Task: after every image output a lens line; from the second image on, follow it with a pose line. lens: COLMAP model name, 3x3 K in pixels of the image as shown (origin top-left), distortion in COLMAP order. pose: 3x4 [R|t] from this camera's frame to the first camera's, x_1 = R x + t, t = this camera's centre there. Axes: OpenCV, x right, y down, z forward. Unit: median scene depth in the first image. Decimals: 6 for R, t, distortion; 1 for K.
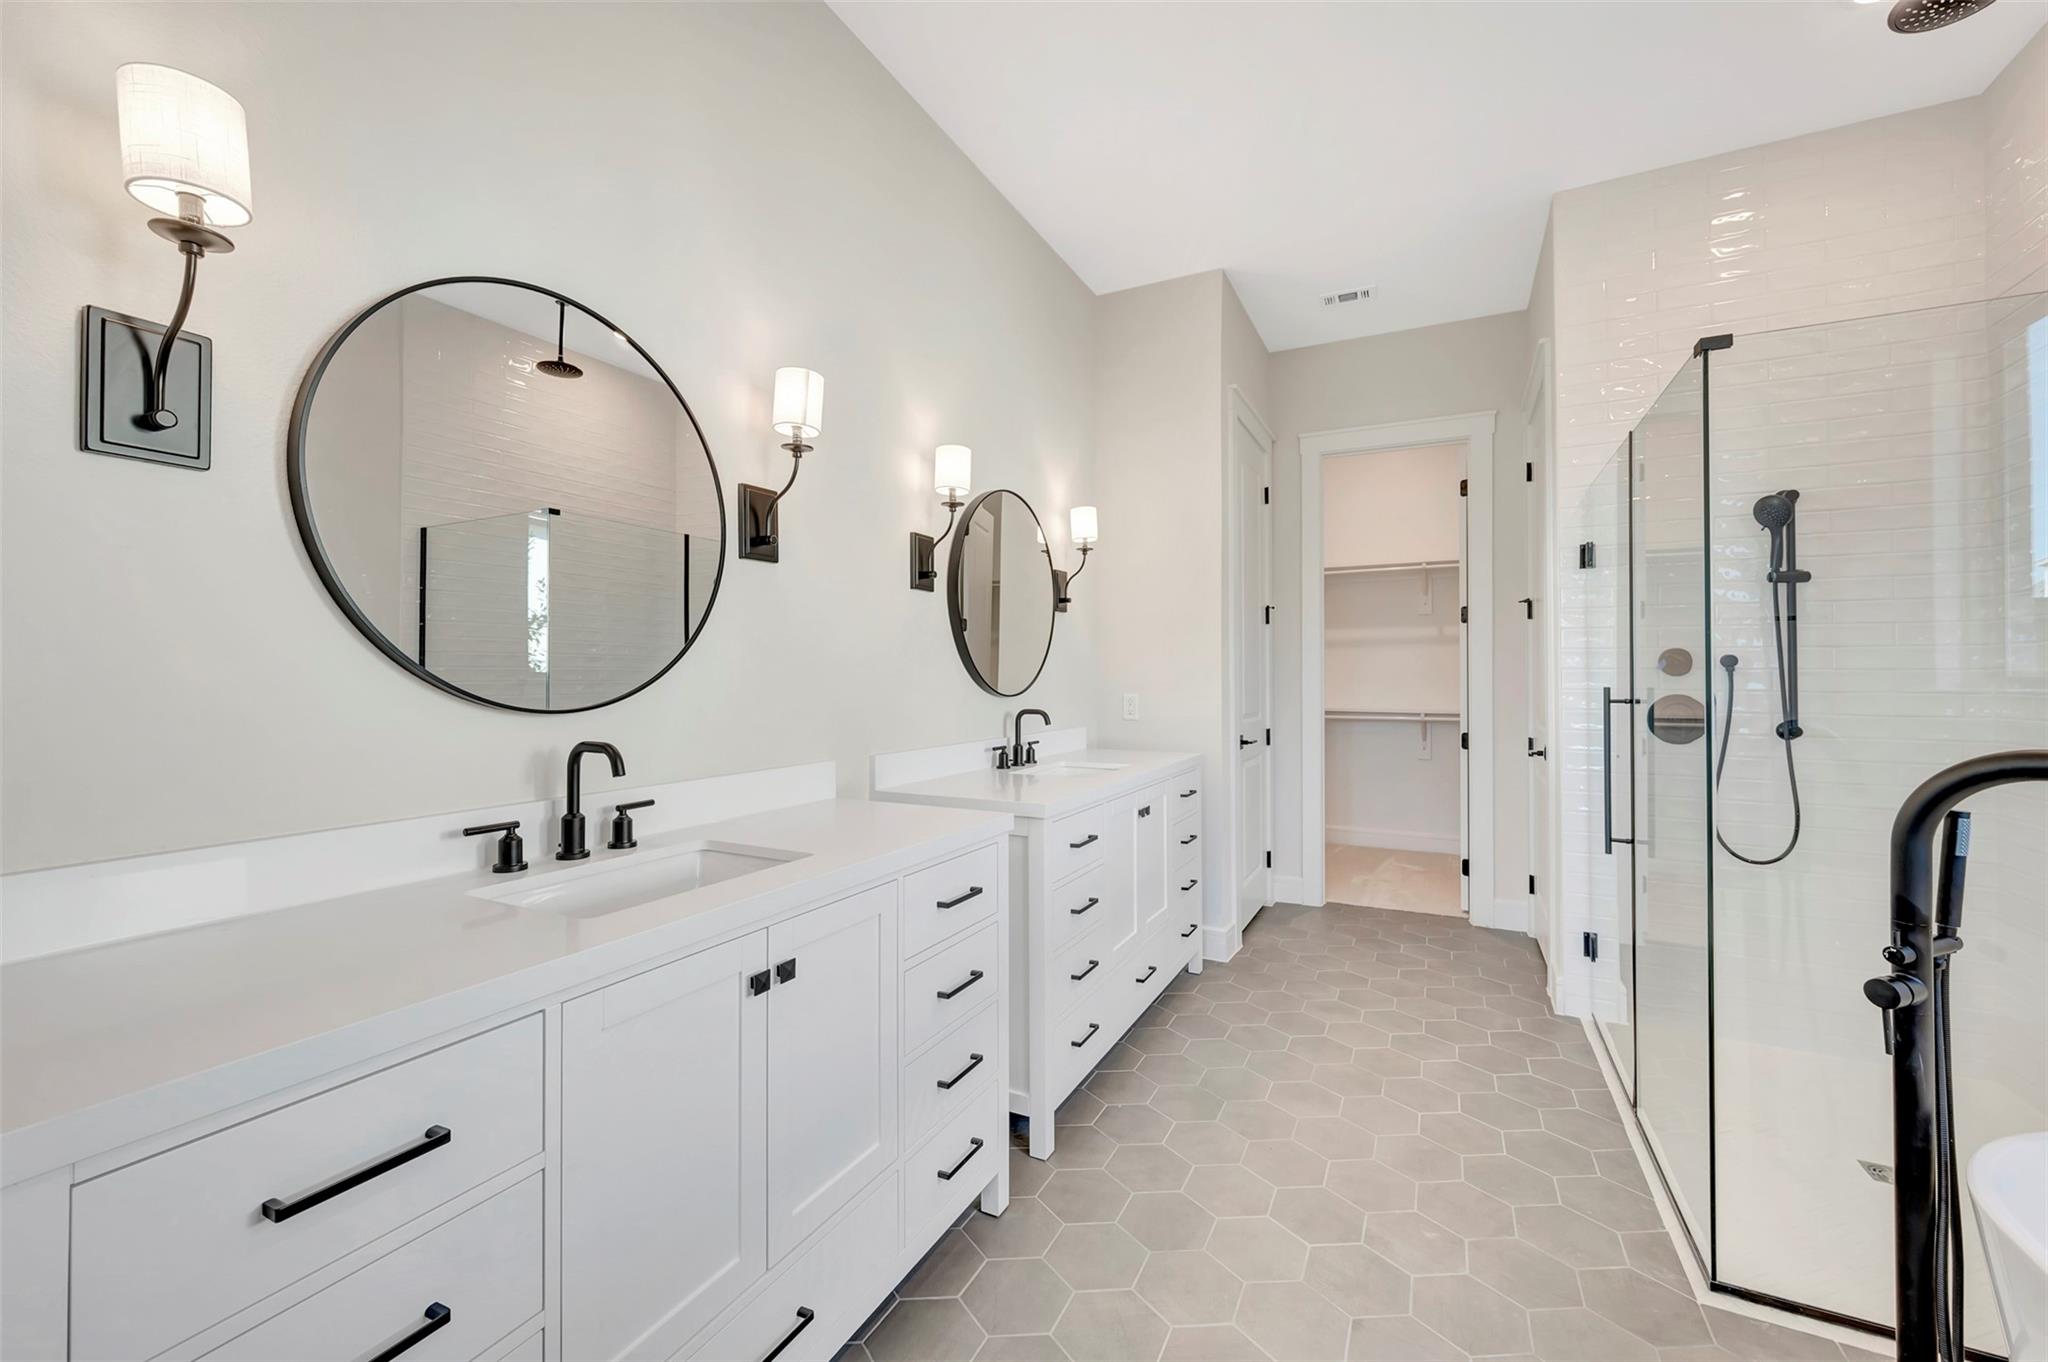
lens RADIAL K [[812.4, 0, 1035.8], [0, 812.4, 676.9], [0, 0, 1]] dist [-0.000638, 0.000060]
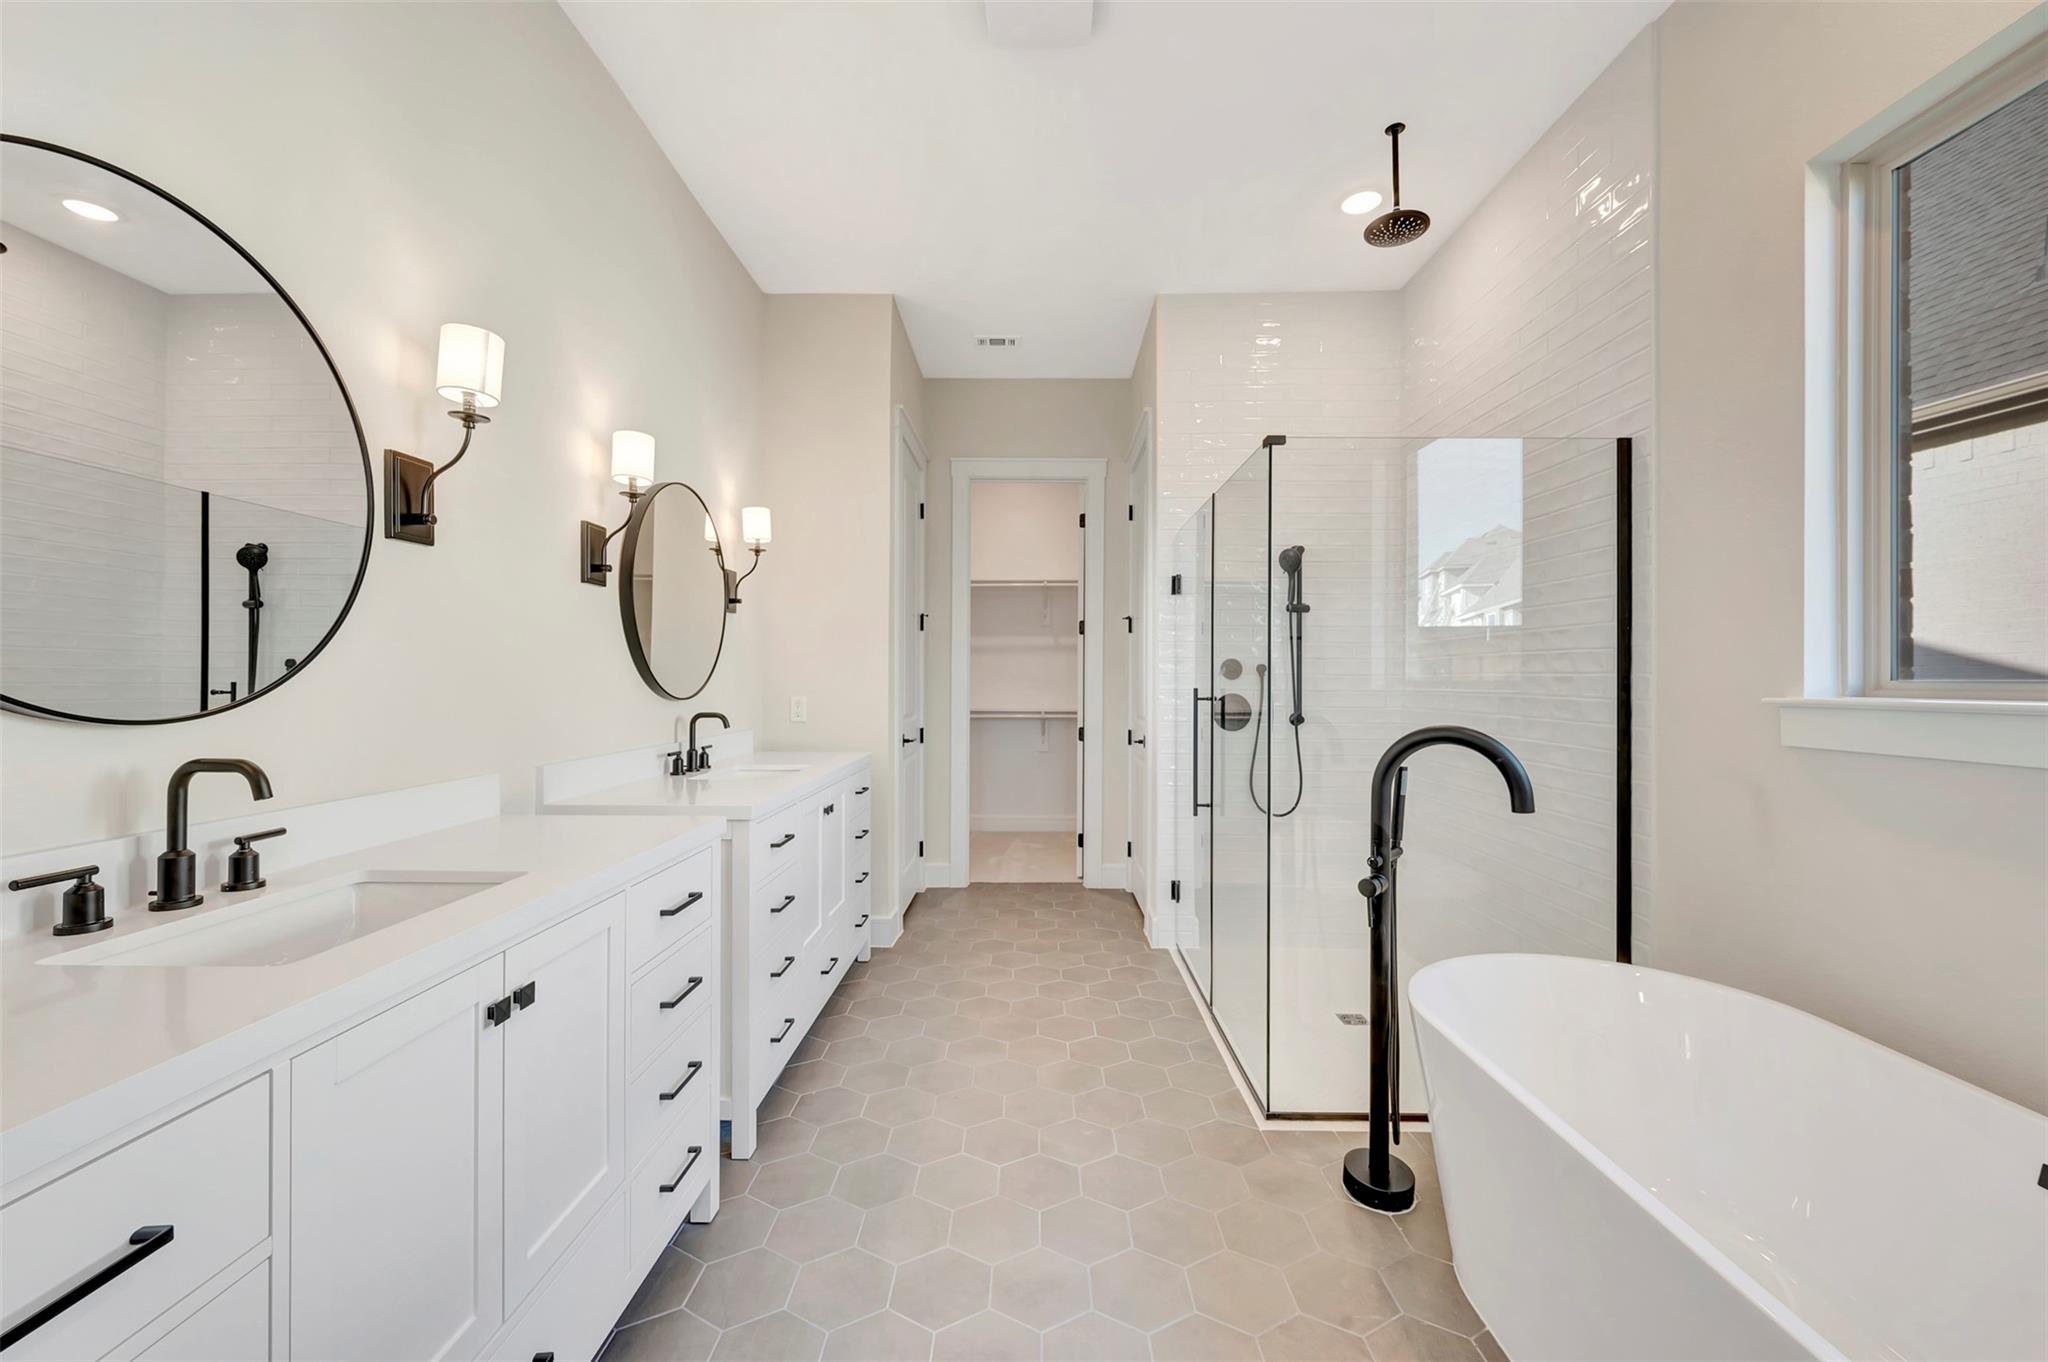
lens RADIAL K [[812.4, 0, 1022.9], [0, 812.4, 690.0], [0, 0, 1]] dist [-0.000638, 0.000060]
pose [[0.897266, -0.003560, 0.441475, -0.121321], [-0.002058, 0.999923, 0.012246, 0.000520], [-0.441485, -0.011896, 0.897190, -0.045494]]
